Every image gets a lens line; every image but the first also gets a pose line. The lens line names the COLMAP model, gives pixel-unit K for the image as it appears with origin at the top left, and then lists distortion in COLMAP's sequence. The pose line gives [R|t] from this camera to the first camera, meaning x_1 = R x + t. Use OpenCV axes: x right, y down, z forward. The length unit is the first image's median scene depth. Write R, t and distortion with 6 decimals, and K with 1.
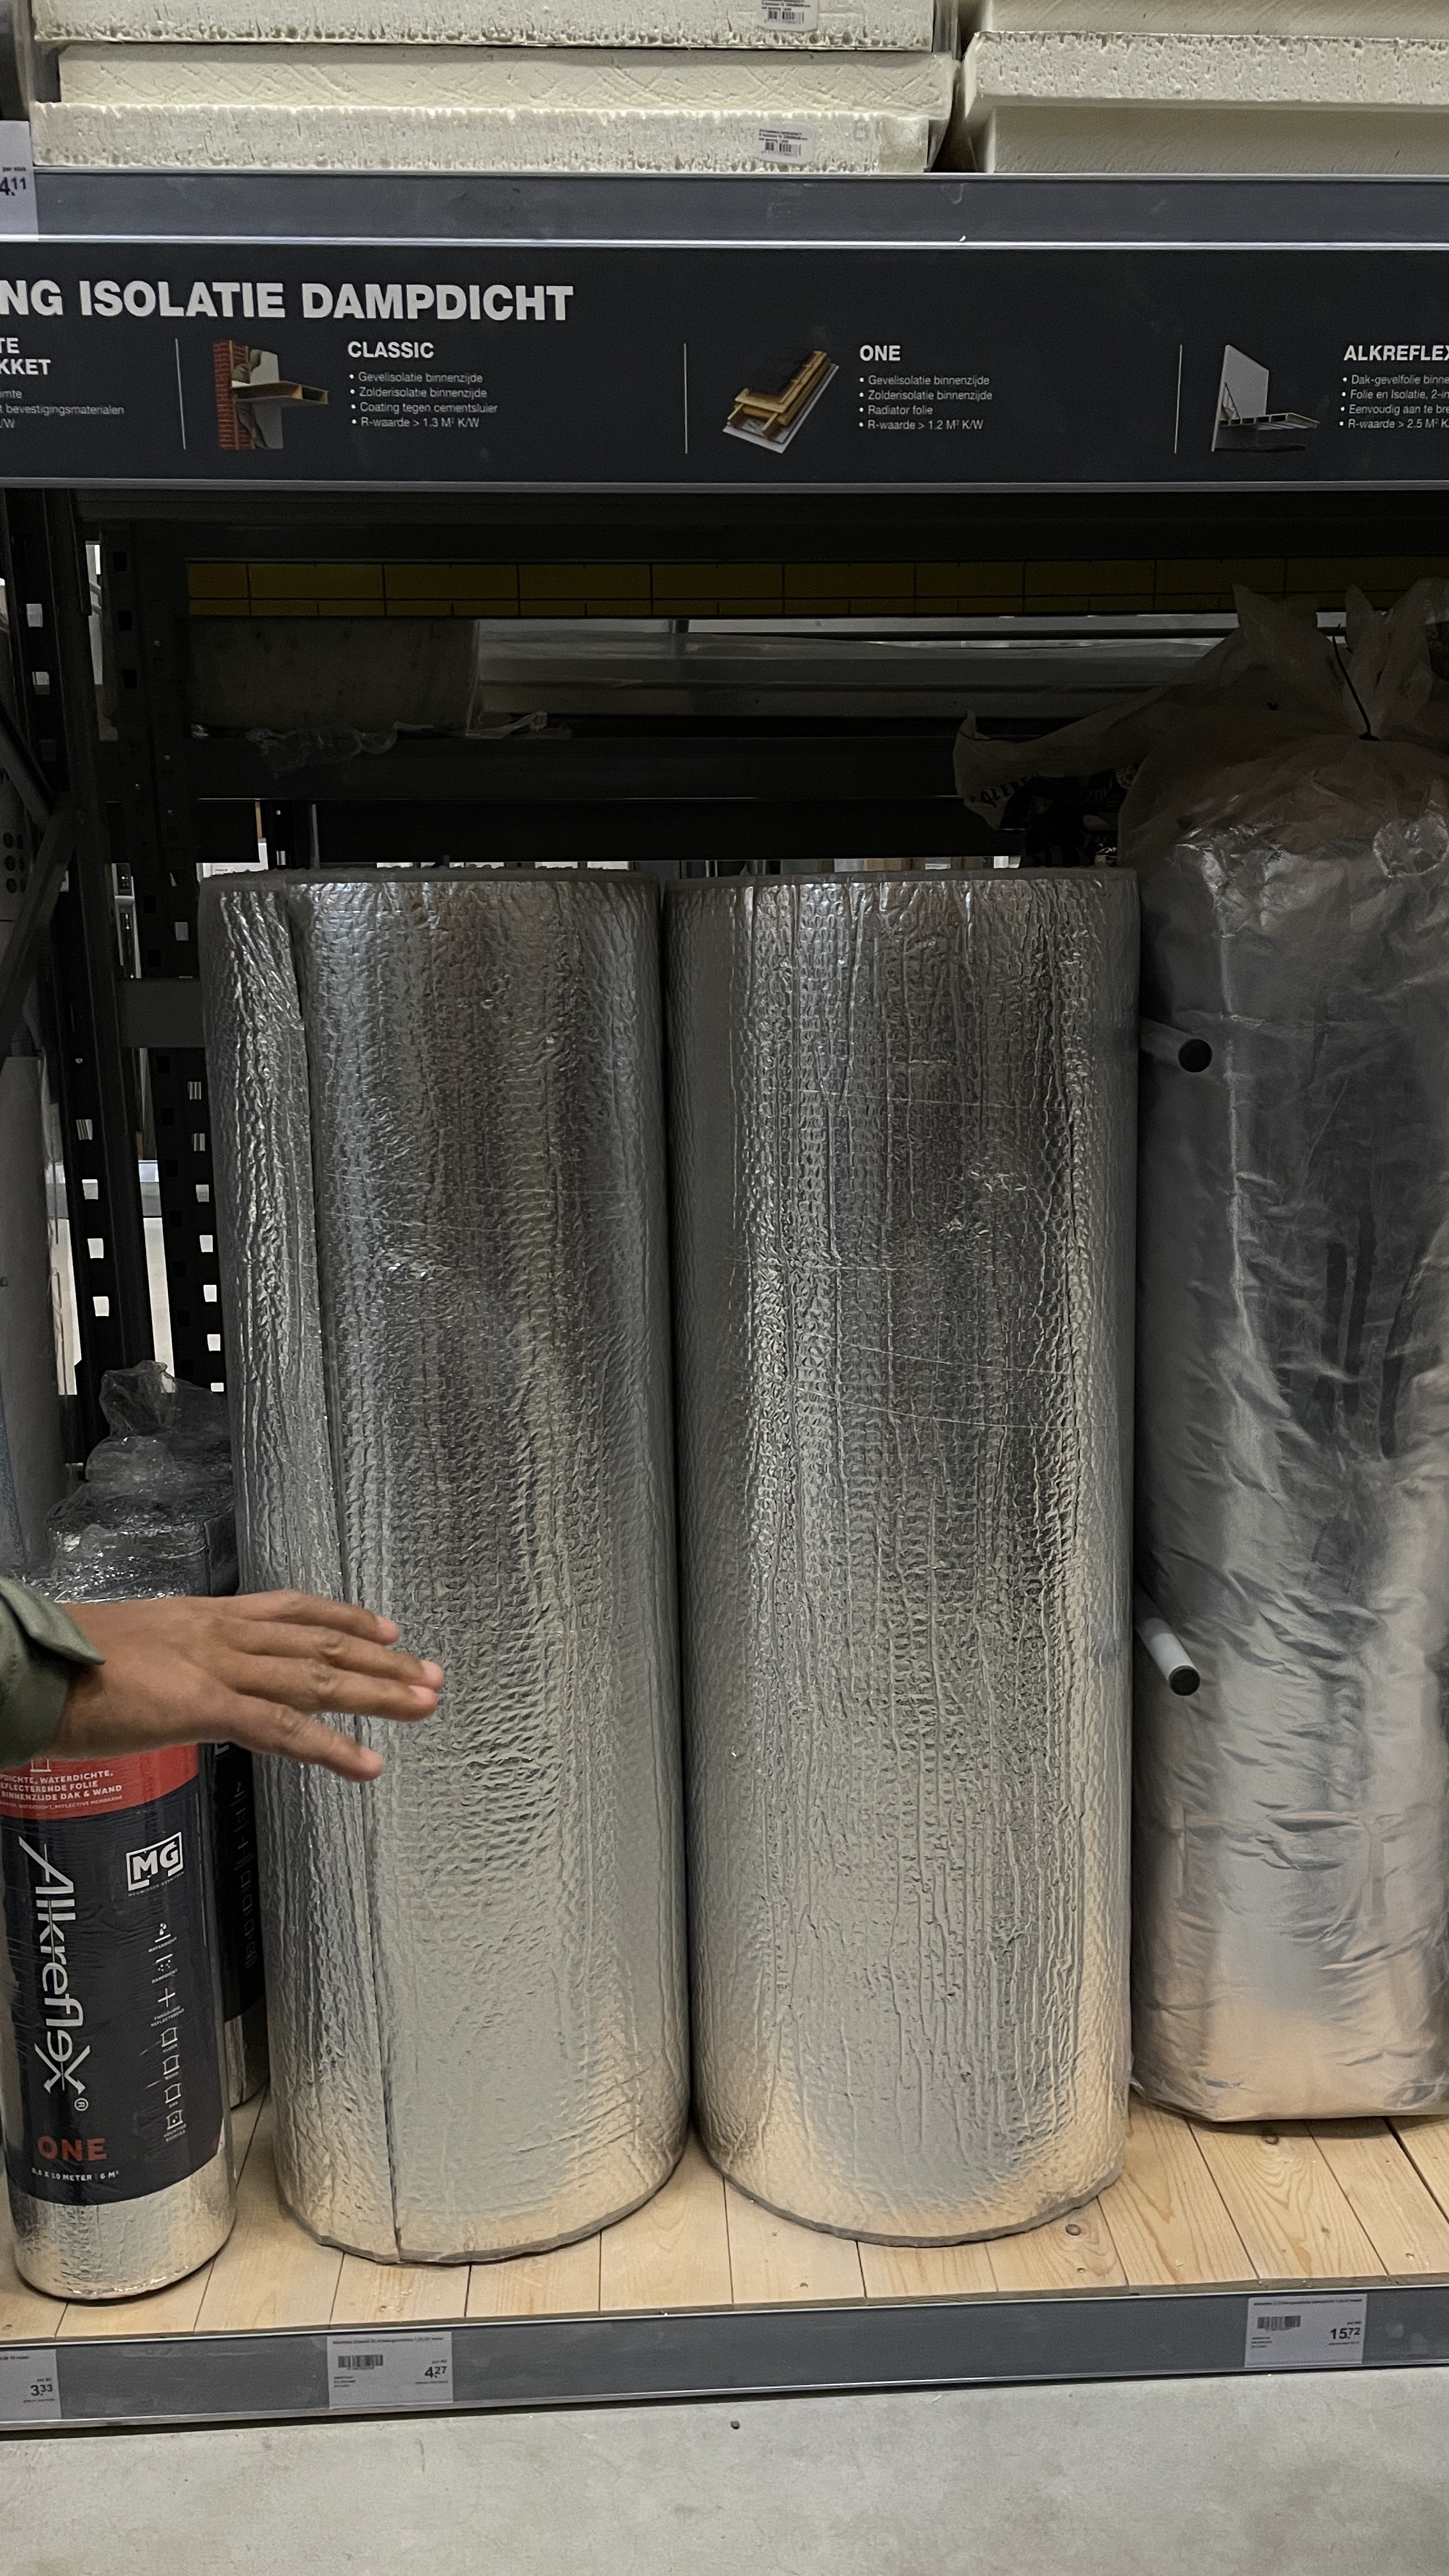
lens RADIAL K [[1905.4, 0, 725.9], [0, 1905.4, 1260.1], [0, 0, 1]] dist [0.092458, -0.118168]
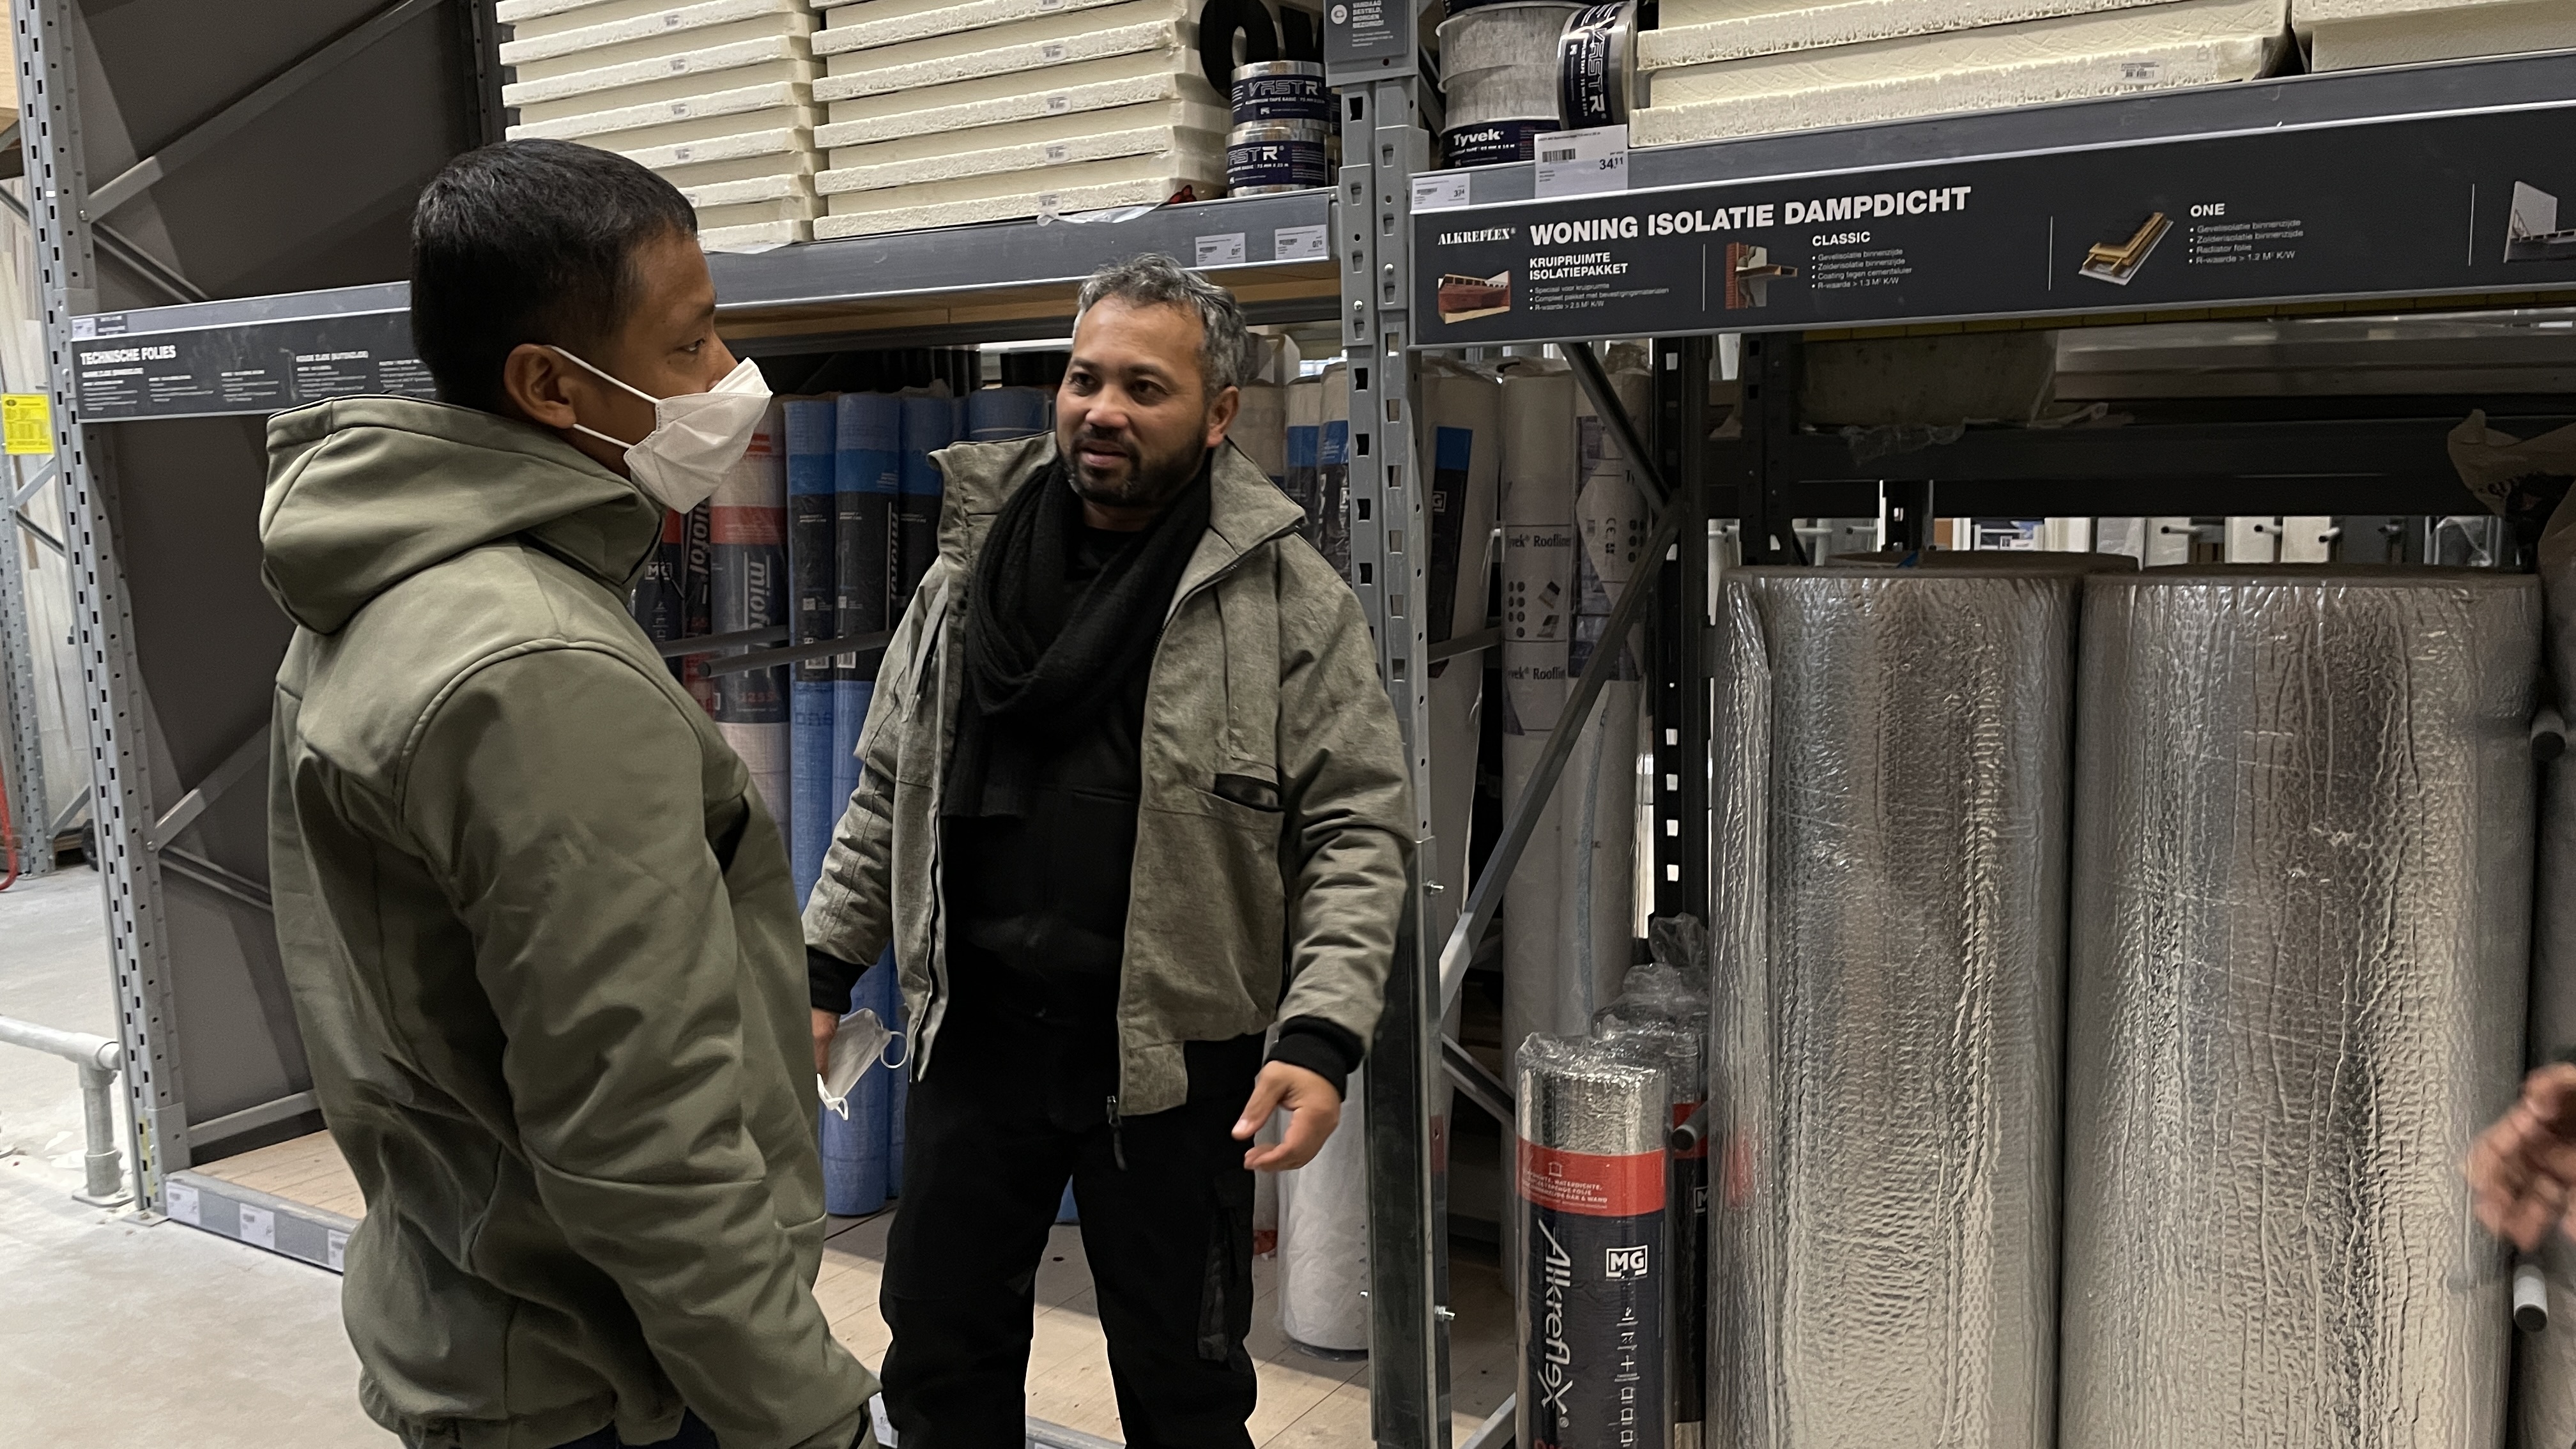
lens RADIAL K [[1905.4, 0, 1288.0], [0, 1905.4, 724.5], [0, 0, 1]] dist [0.092458, -0.118168]
pose [[0.830659, 0.069917, -0.552374, 0.314690], [-0.110536, 0.993045, -0.040529, 0.010563], [0.545699, 0.094724, 0.832611, -0.430793]]
